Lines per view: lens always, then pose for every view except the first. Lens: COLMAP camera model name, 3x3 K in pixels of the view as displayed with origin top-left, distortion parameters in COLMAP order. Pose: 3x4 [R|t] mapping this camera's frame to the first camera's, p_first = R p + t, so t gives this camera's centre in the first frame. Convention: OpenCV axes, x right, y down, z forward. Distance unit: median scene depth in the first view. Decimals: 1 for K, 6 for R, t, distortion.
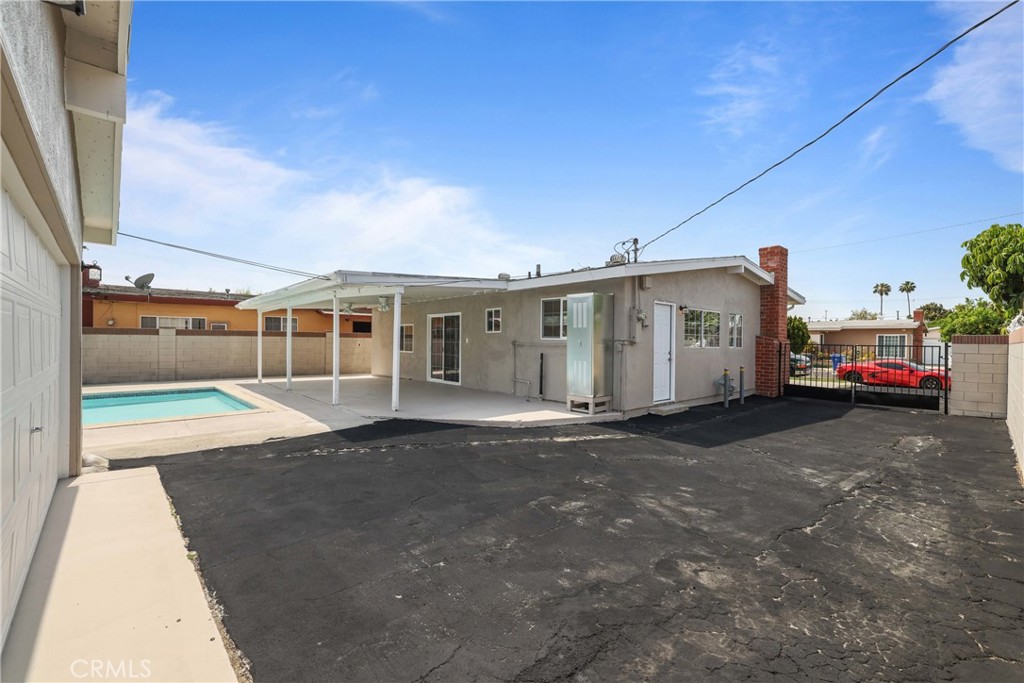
lens RADIAL K [[436.7, 0, 510.7], [0, 436.7, 342.0], [0, 0, 1]] dist [-0.000243, -0.000276]
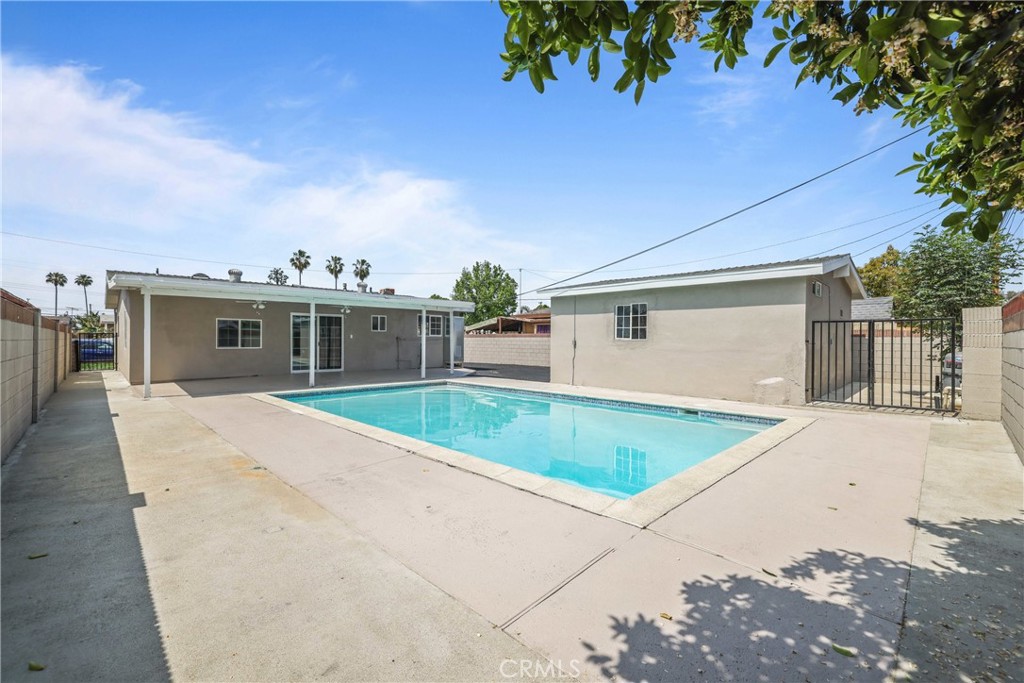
lens RADIAL K [[429.7, 0, 510.0], [0, 429.7, 340.0], [0, 0, 1]] dist [-0.000515, -0.000116]
pose [[-0.041045, -0.010186, 0.999105, -2.074108], [-0.003270, 0.999944, 0.010061, -0.010424], [-0.999152, -0.002855, -0.041076, 0.804718]]
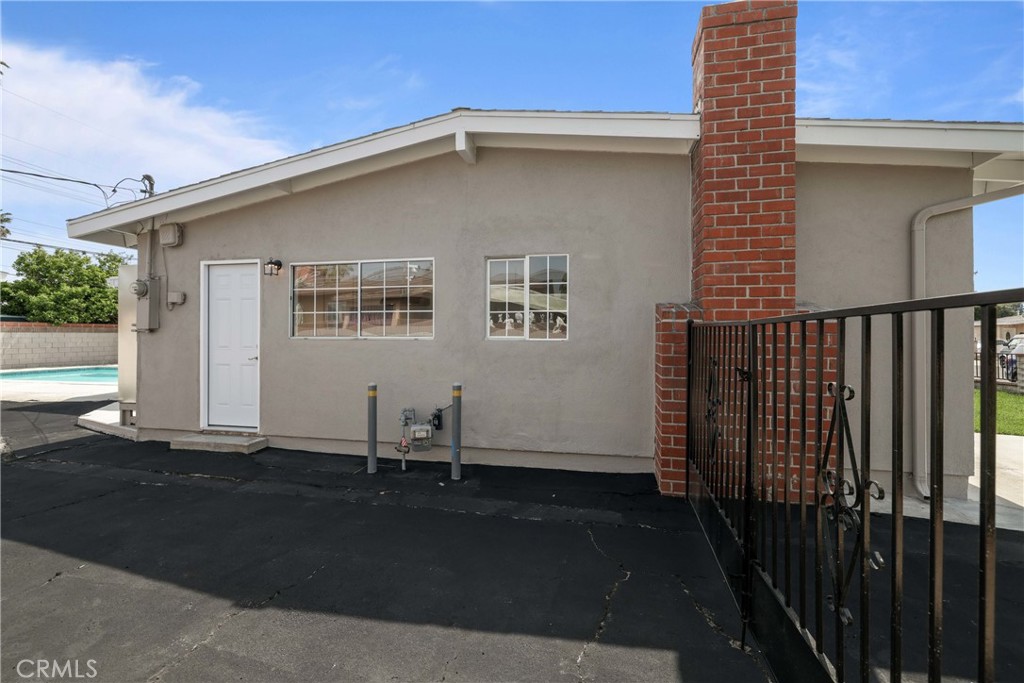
lens RADIAL K [[436.3, 0, 509.9], [0, 436.3, 336.6], [0, 0, 1]] dist [-0.000570, 0.000320]
pose [[0.587154, -0.009585, -0.809418, 1.156233], [0.001083, 0.999938, -0.011055, 0.020588], [0.809475, 0.005615, 0.587128, 1.055980]]
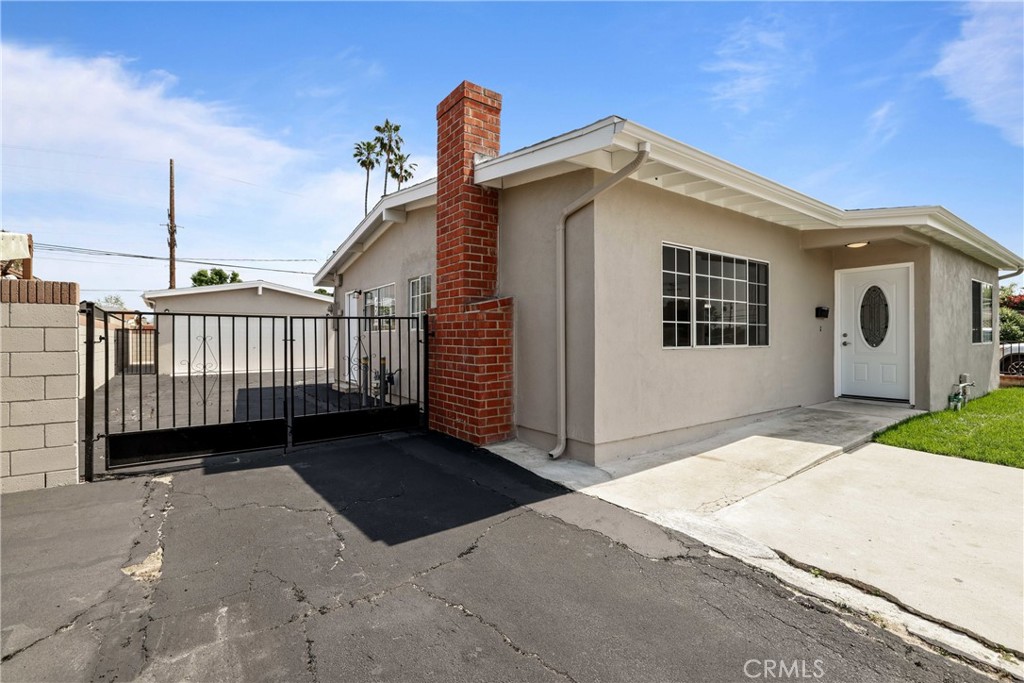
lens RADIAL K [[459.8, 0, 509.6], [0, 459.8, 340.9], [0, 0, 1]] dist [0.000897, -0.000029]
pose [[-0.105834, -0.006125, -0.994365, 1.610318], [-0.000106, 0.999981, -0.006148, 0.044701], [0.994384, -0.000545, -0.105833, 1.671759]]
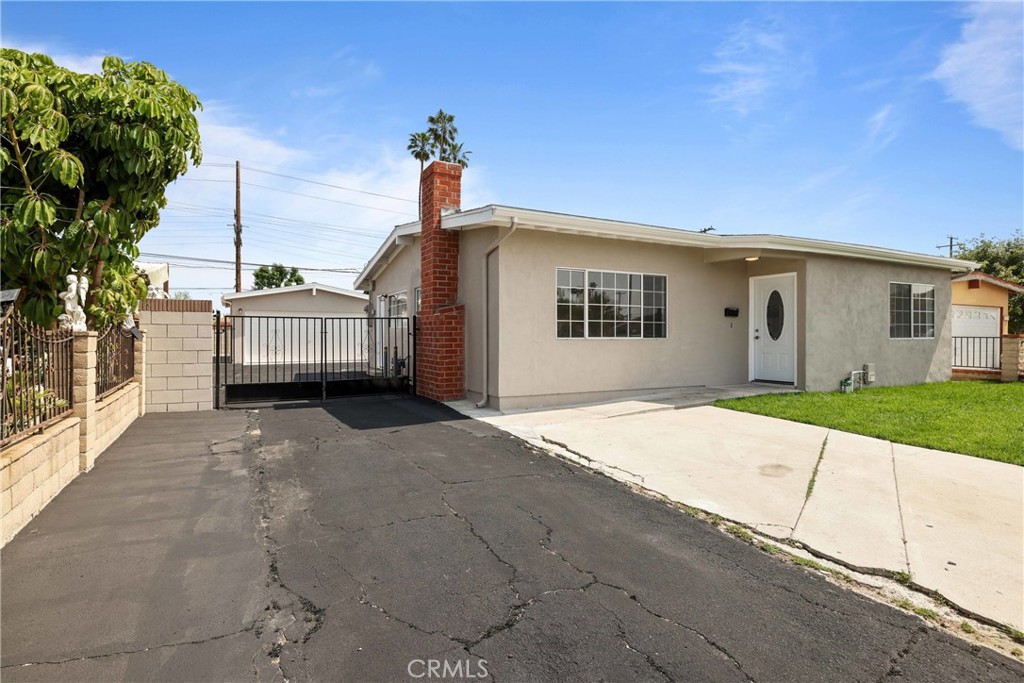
lens RADIAL K [[521.0, 0, 510.3], [0, 521.0, 339.6], [0, 0, 1]] dist [0.000499, 0.000323]
pose [[-0.249027, -0.005527, -0.968481, 2.007966], [-0.005067, 0.999977, -0.004404, 0.058056], [0.968483, 0.003811, -0.249049, 1.975467]]
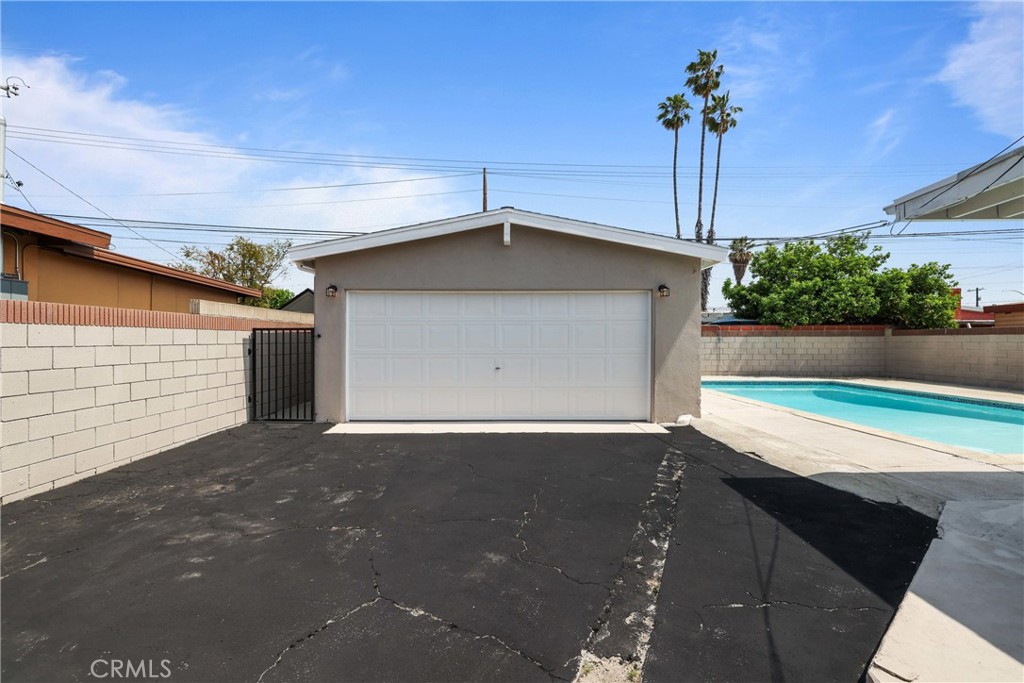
lens RADIAL K [[438.0, 0, 498.9], [0, 438.0, 339.6], [0, 0, 1]] dist [-0.000543, -0.000036]
pose [[-0.686691, -0.011634, -0.726856, 0.288906], [-0.009993, 0.999929, -0.006564, 0.011410], [0.726881, 0.002756, -0.686758, 0.897104]]
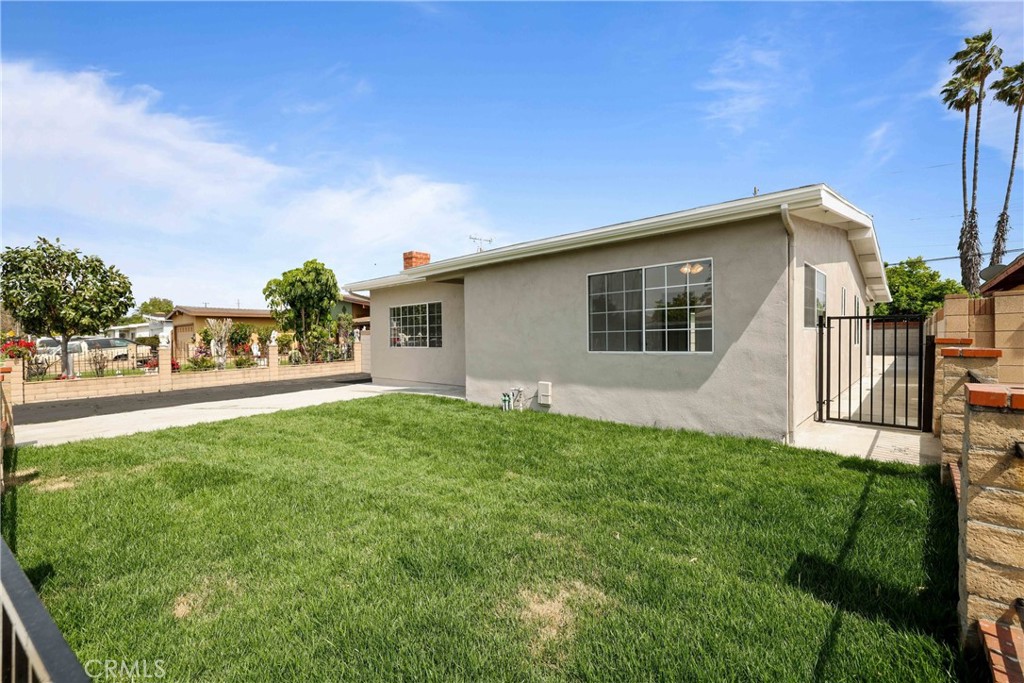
lens RADIAL K [[441.1, 0, 504.0], [0, 441.1, 341.8], [0, 0, 1]] dist [0.000181, 0.000056]
pose [[-0.996105, 0.003451, -0.088112, 0.727039], [0.002569, 0.999946, 0.010112, 0.017562], [0.088142, 0.009846, -0.996059, 3.368348]]
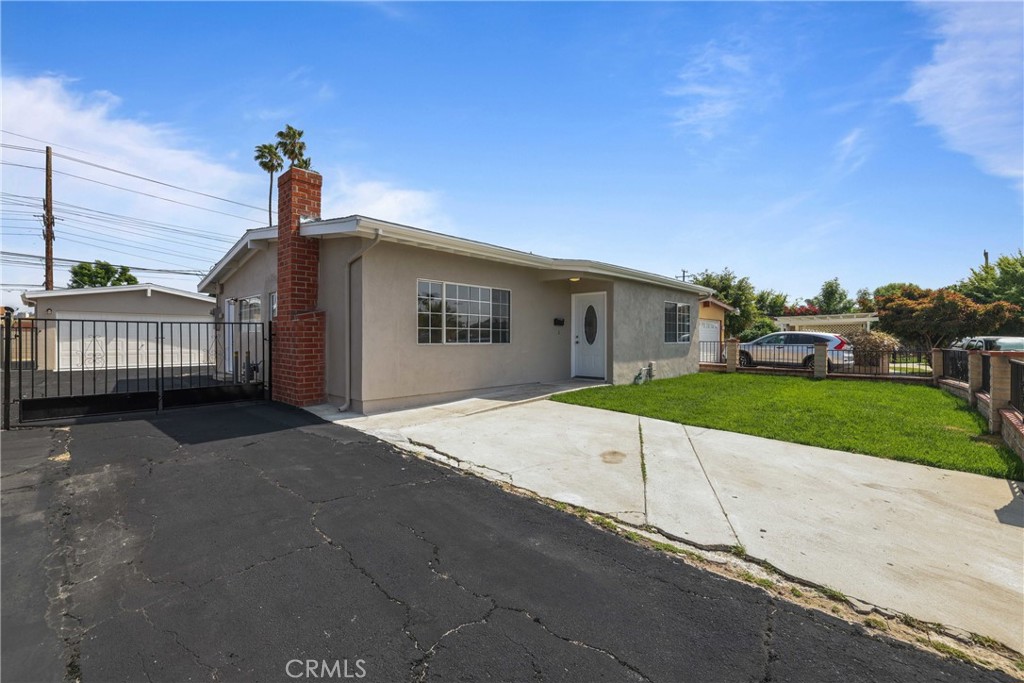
lens RADIAL K [[436.7, 0, 510.7], [0, 436.7, 342.0], [0, 0, 1]] dist [-0.000243, -0.000276]
pose [[0.078895, -0.003265, -0.996878, 1.941399], [-0.003481, 0.999988, -0.003551, 0.048531], [0.996877, 0.003751, 0.078882, 1.933673]]
